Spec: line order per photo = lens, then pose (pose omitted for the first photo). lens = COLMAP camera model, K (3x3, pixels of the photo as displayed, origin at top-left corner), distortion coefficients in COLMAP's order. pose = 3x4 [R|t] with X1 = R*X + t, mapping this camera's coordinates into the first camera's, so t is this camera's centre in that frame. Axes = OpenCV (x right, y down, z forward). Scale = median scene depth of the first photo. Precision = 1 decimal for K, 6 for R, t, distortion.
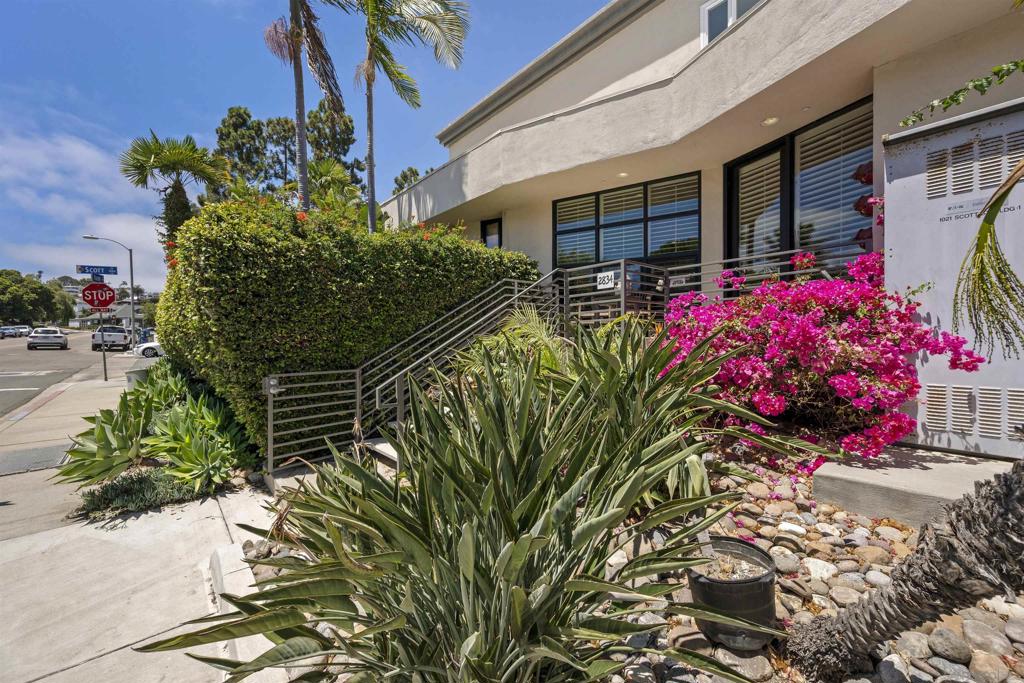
lens RADIAL K [[402.5, 0, 512.0], [0, 402.5, 341.5], [0, 0, 1]] dist [-0.000110, -0.000009]
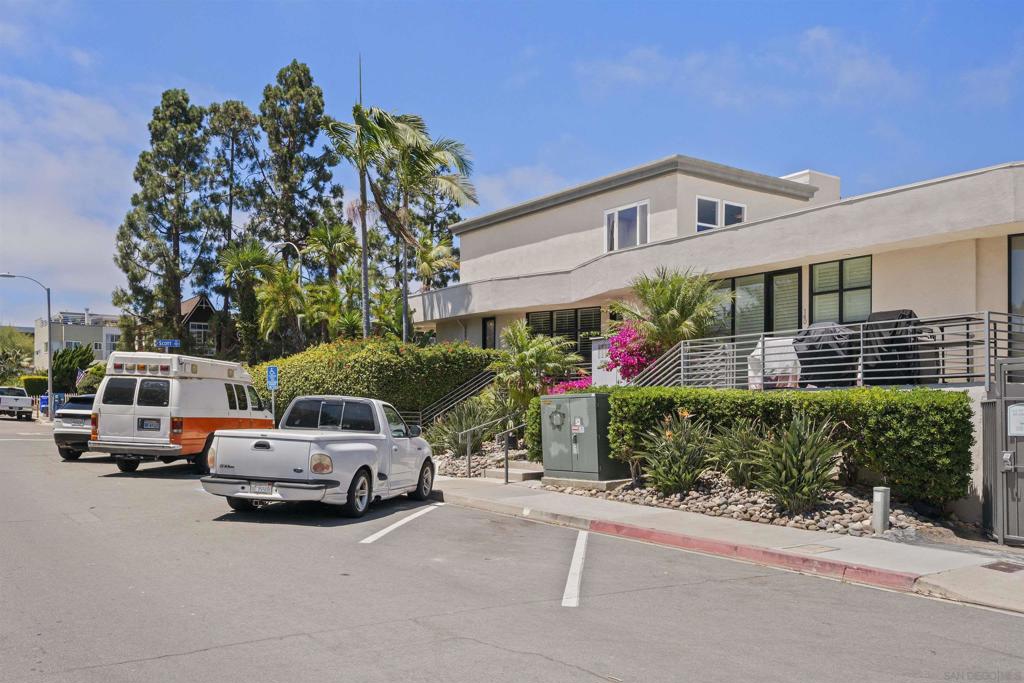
lens RADIAL K [[938.3, 0, 512.0], [0, 938.3, 341.5], [0, 0, 1]] dist [0.003120, 0.001795]
pose [[0.995646, -0.002067, -0.093187, 0.502816], [-0.006269, 0.996005, -0.089072, 0.113078], [0.092999, 0.089269, 0.991656, -3.408918]]
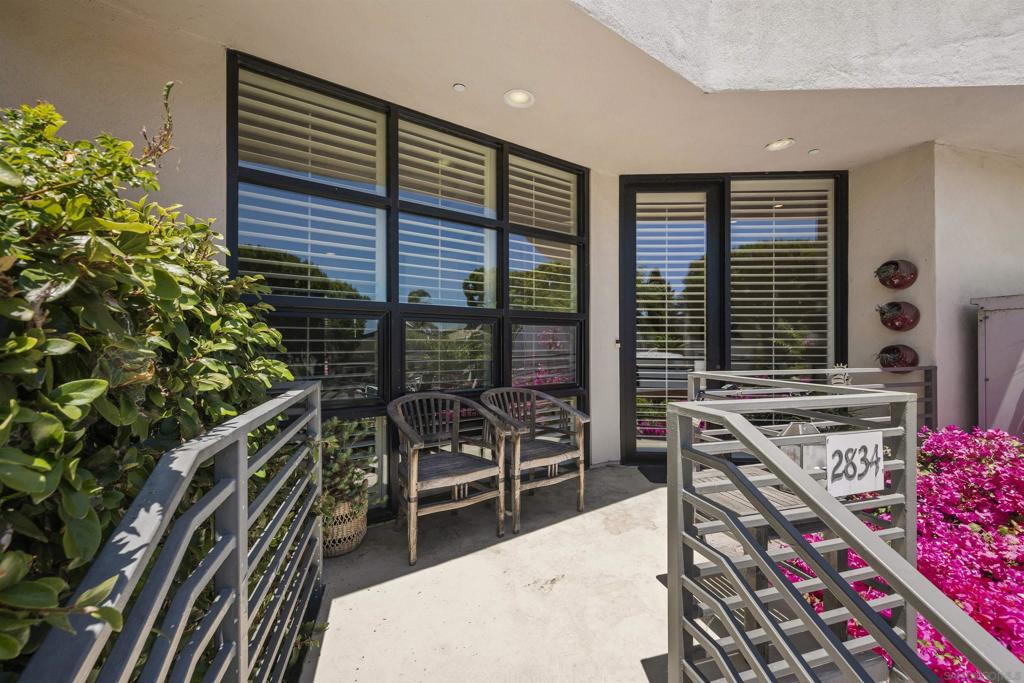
lens RADIAL K [[402.5, 0, 512.0], [0, 402.5, 341.5], [0, 0, 1]] dist [-0.000110, -0.000009]
pose [[0.417703, -0.001624, 0.908582, -0.071431], [-0.000217, 0.999998, 0.001887, -0.190394], [-0.908583, -0.000985, 0.417702, 0.861589]]
